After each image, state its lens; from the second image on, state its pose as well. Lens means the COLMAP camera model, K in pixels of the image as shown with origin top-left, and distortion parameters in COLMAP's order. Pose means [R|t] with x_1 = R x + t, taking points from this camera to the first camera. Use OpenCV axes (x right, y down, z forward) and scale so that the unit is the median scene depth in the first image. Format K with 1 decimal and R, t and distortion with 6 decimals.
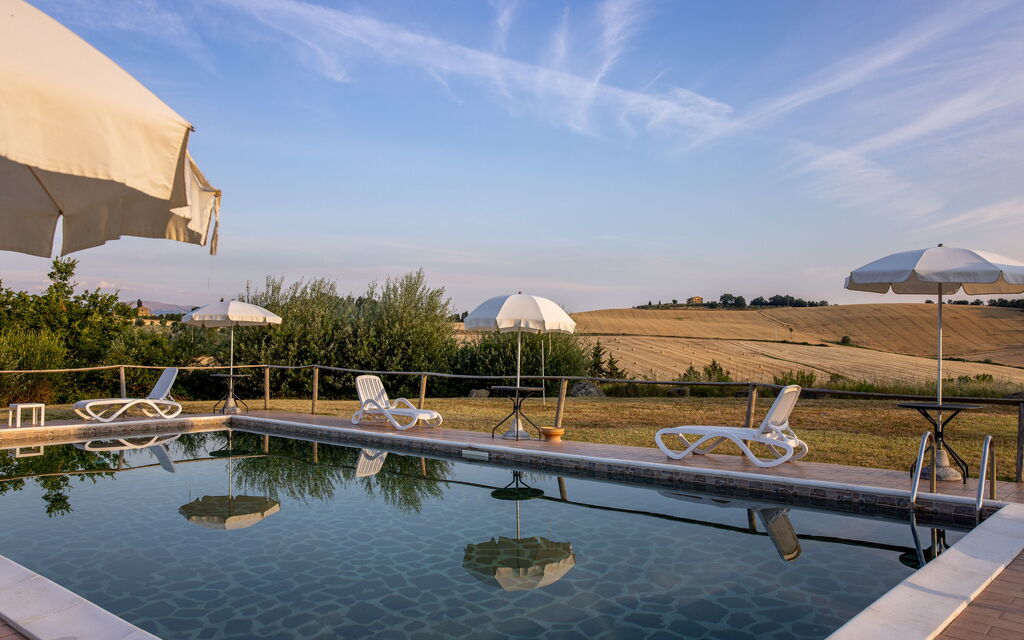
lens RADIAL K [[818.2, 0, 510.3], [0, 818.2, 314.7], [0, 0, 1]] dist [-0.051373, 0.046402]
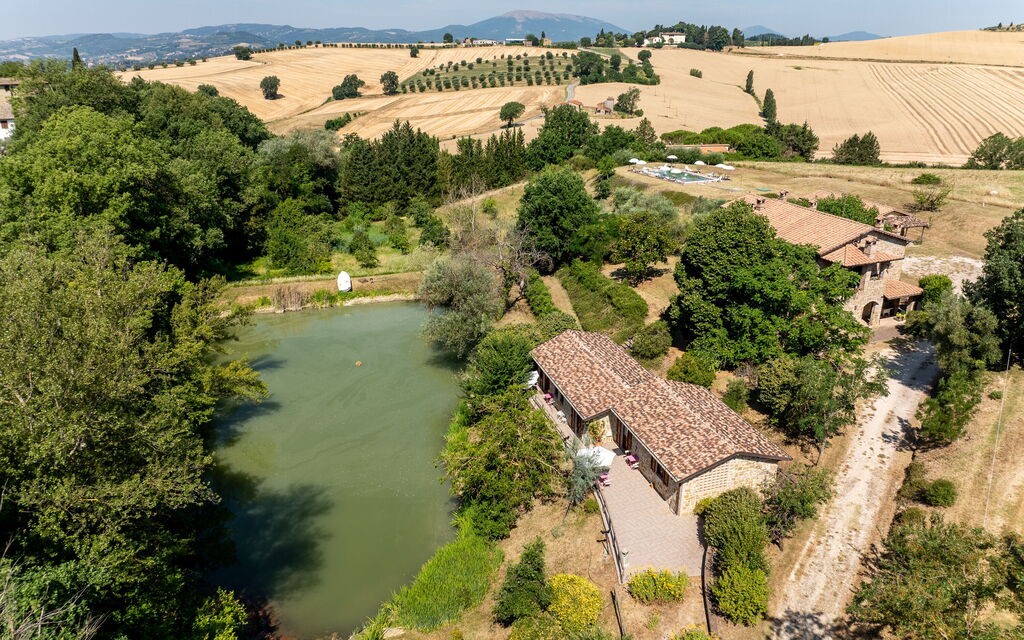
lens RADIAL K [[721.2, 0, 515.8], [0, 721.2, 315.4], [0, 0, 1]] dist [-0.040121, 0.005421]
pose [[0.906885, 0.144926, -0.395671, 0.031504], [0.017702, 0.925062, 0.379403, -0.030106], [0.421005, -0.351079, 0.836360, -0.147726]]
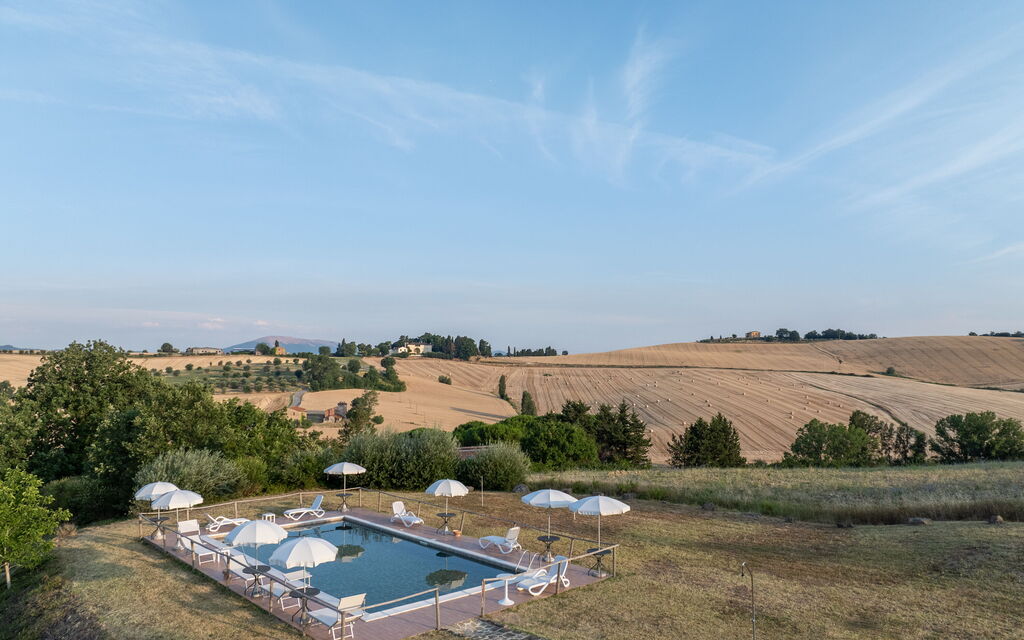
lens RADIAL K [[721.2, 0, 512.7], [0, 721.2, 324.7], [0, 0, 1]] dist [-0.040121, 0.005421]
pose [[0.993988, -0.011165, -0.108919, 0.007733], [0.008094, 0.999558, -0.028595, -0.007369], [0.109191, 0.027541, 0.993639, -0.021276]]
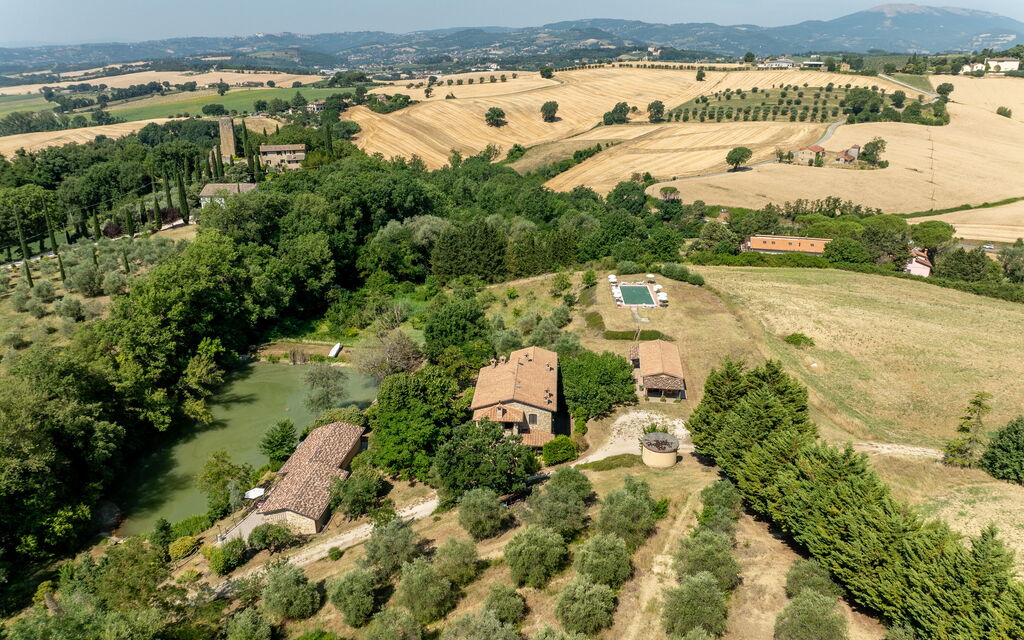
lens RADIAL K [[721.2, 0, 514.8], [0, 721.2, 320.3], [0, 0, 1]] dist [-0.040121, 0.005421]
pose [[0.631513, 0.276939, -0.724221, 0.119464], [0.033014, 0.923587, 0.381964, -0.067311], [0.774662, -0.265125, 0.574114, -0.129483]]
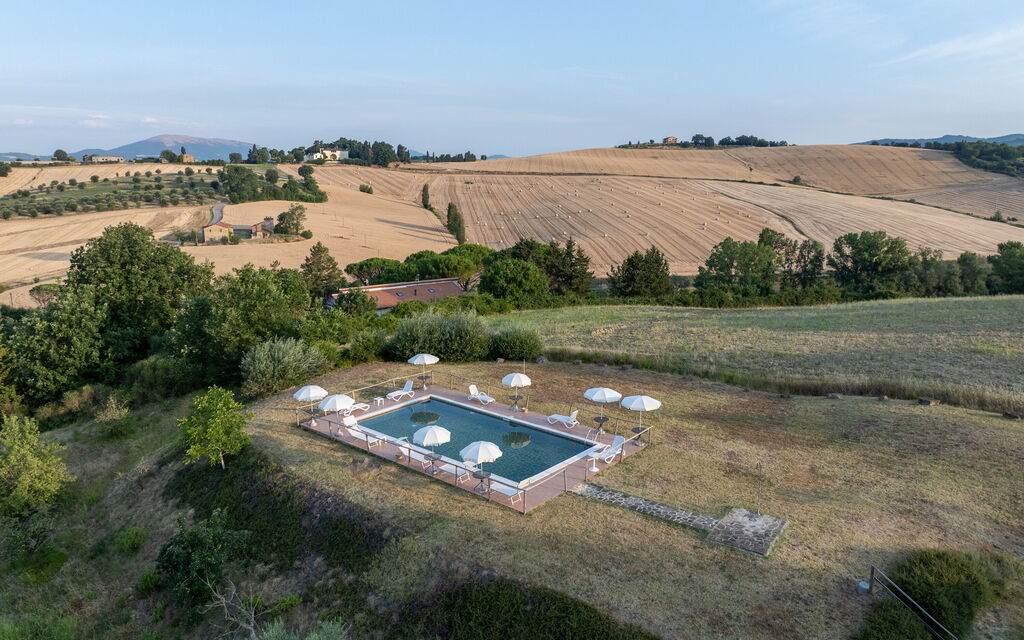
lens RADIAL K [[721.2, 0, 511.7], [0, 721.2, 321.6], [0, 0, 1]] dist [-0.040121, 0.005421]
pose [[0.999971, -0.004336, 0.006218, -0.000509], [0.002720, 0.970866, 0.239608, -0.016589], [-0.007076, -0.239585, 0.970850, -0.034006]]
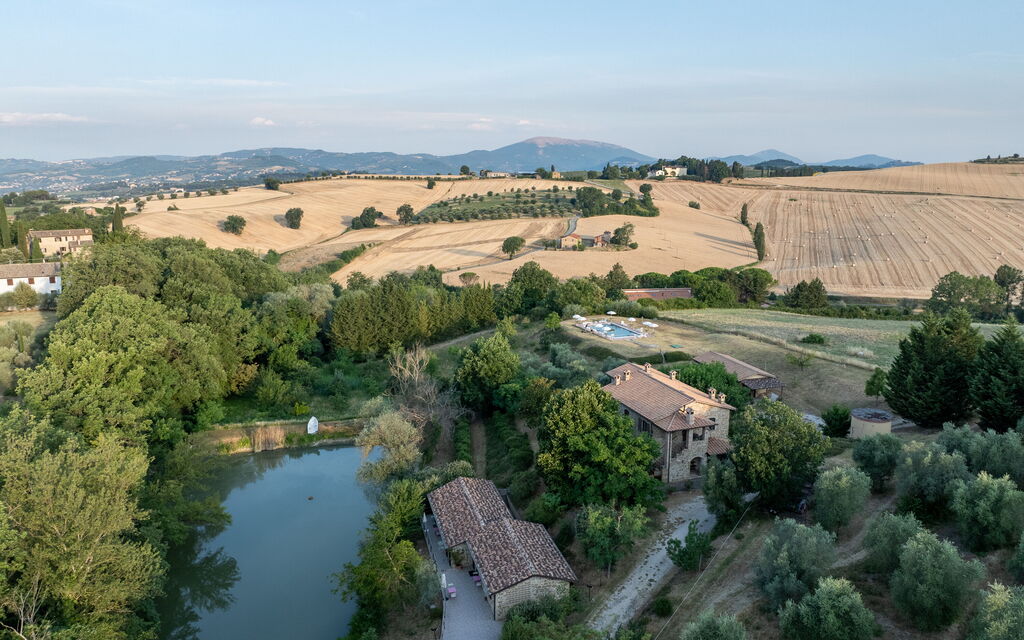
lens RADIAL K [[721.2, 0, 516.6], [0, 721.2, 319.0], [0, 0, 1]] dist [-0.040121, 0.005421]
pose [[0.894646, 0.088975, -0.437826, 0.055649], [0.017151, 0.972407, 0.232658, -0.044365], [0.446446, -0.215655, 0.868435, -0.161082]]
